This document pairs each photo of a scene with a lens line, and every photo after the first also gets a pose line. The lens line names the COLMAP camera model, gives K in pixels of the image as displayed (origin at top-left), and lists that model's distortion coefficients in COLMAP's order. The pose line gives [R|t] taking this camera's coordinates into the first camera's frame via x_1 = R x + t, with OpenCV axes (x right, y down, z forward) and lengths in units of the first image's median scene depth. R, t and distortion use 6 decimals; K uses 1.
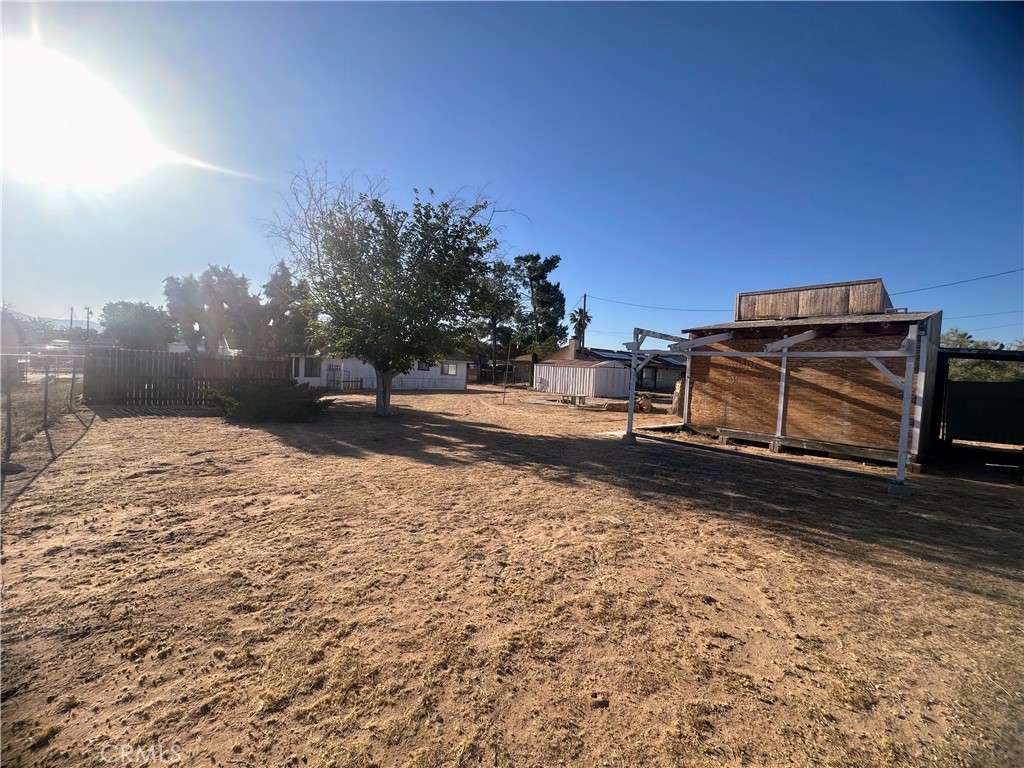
lens RADIAL K [[410.2, 0, 512.5], [0, 410.2, 386.6], [0, 0, 1]] dist [-0.005551, 0.001207]
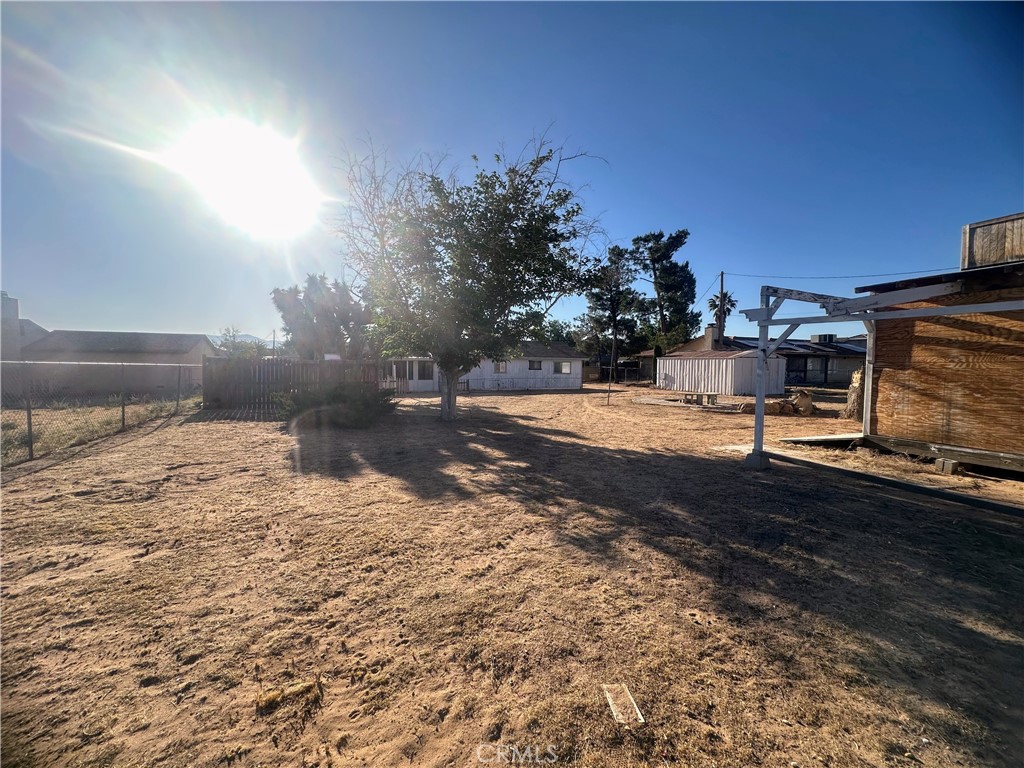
lens RADIAL K [[410.2, 0, 510.8], [0, 410.2, 385.6], [0, 0, 1]] dist [-0.005551, 0.001207]
pose [[0.945910, -0.021800, -0.323695, 0.047861], [0.021208, 0.999761, -0.005354, 0.002086], [0.323734, -0.001800, 0.946146, 0.099808]]
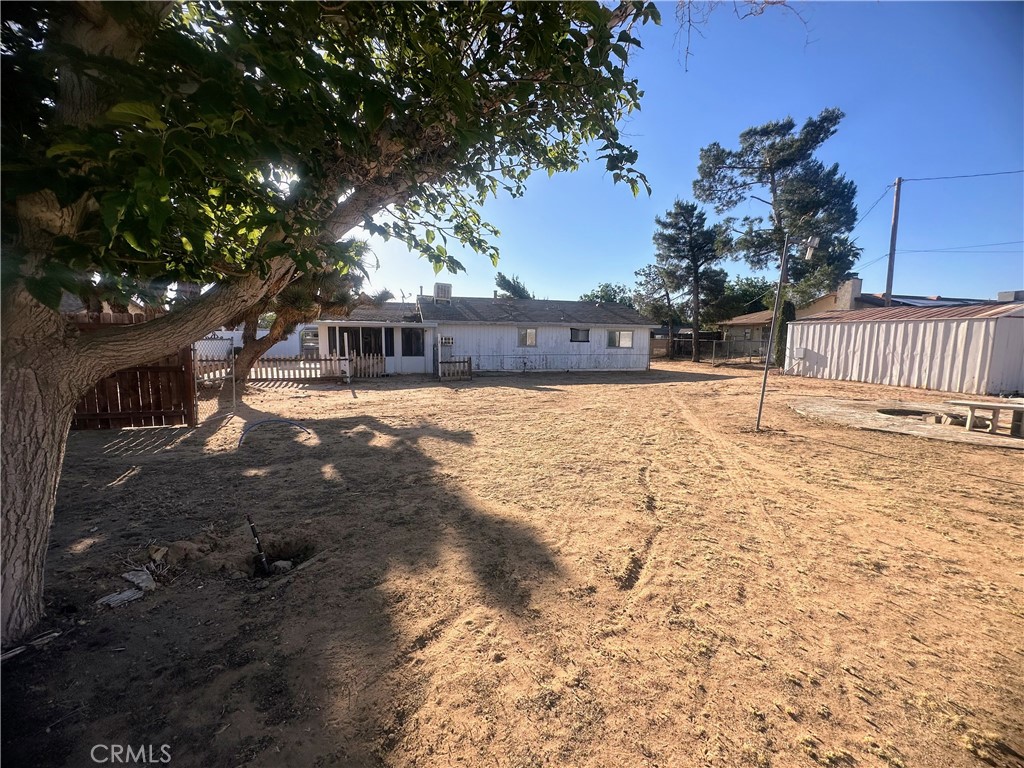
lens RADIAL K [[410.2, 0, 507.4], [0, 410.2, 382.7], [0, 0, 1]] dist [-0.005551, 0.001207]
pose [[0.900093, 0.011383, -0.435548, -0.046461], [0.012096, 0.998620, 0.051096, -0.011818], [0.435529, -0.051260, 0.898714, 0.461911]]
